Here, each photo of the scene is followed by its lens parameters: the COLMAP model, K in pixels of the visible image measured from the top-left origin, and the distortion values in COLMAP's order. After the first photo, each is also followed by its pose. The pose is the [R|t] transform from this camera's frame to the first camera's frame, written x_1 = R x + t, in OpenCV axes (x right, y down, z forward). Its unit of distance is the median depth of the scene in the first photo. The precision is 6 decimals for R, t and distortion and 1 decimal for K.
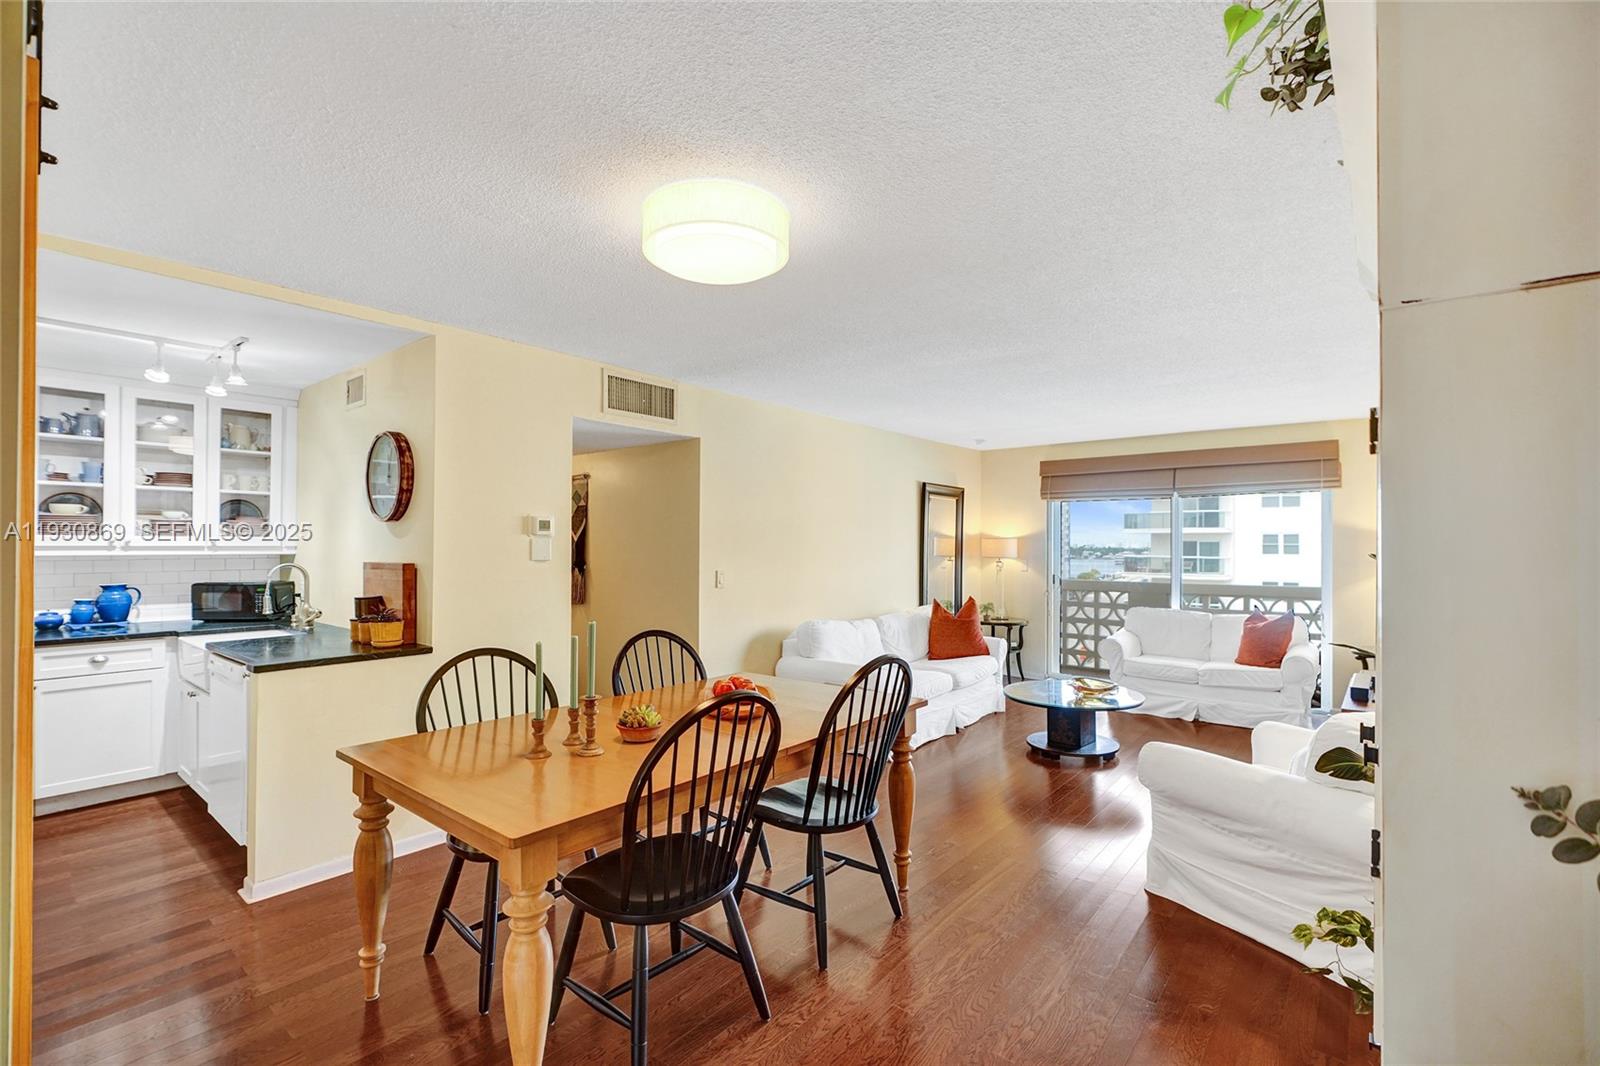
lens RADIAL K [[714.7, 0, 800.9], [0, 714.7, 543.1], [0, 0, 1]] dist [-0.000741, 0.000249]
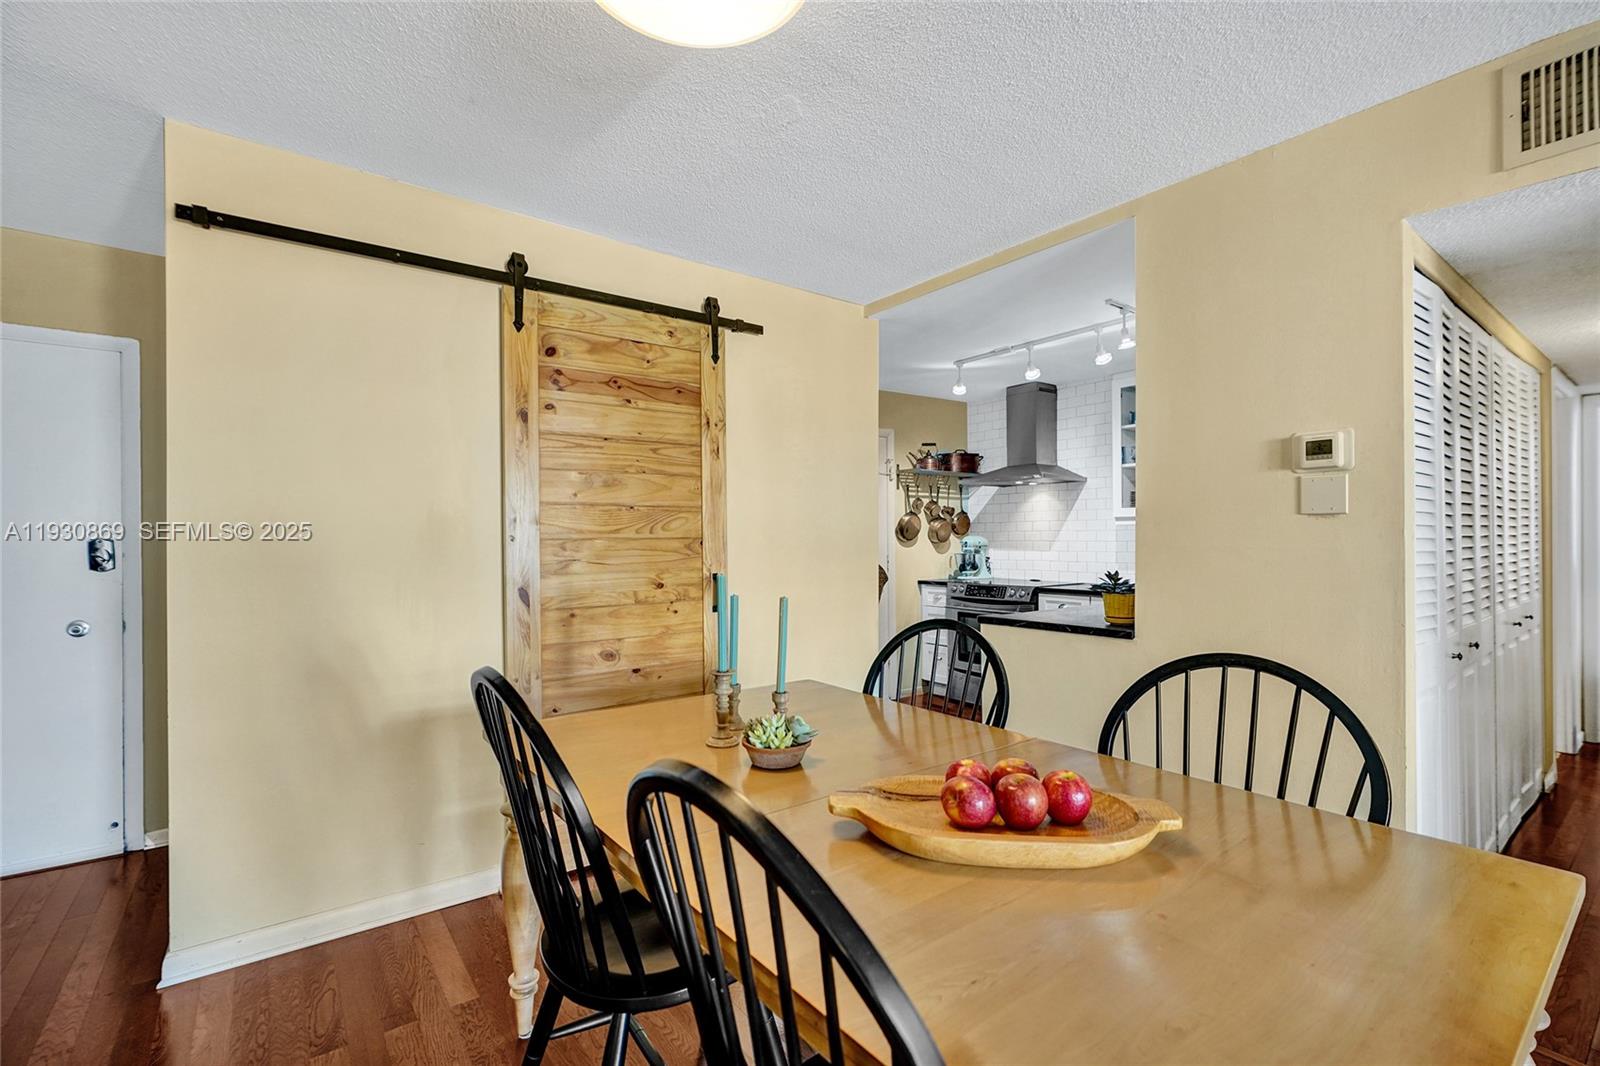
lens RADIAL K [[714.7, 0, 800.9], [0, 714.7, 543.1], [0, 0, 1]] dist [-0.000741, 0.000249]
pose [[-0.229762, 0.001267, -0.973246, 0.289661], [0.013467, 0.999908, -0.001877, 0.046940], [0.973154, -0.013538, -0.229758, 0.805761]]
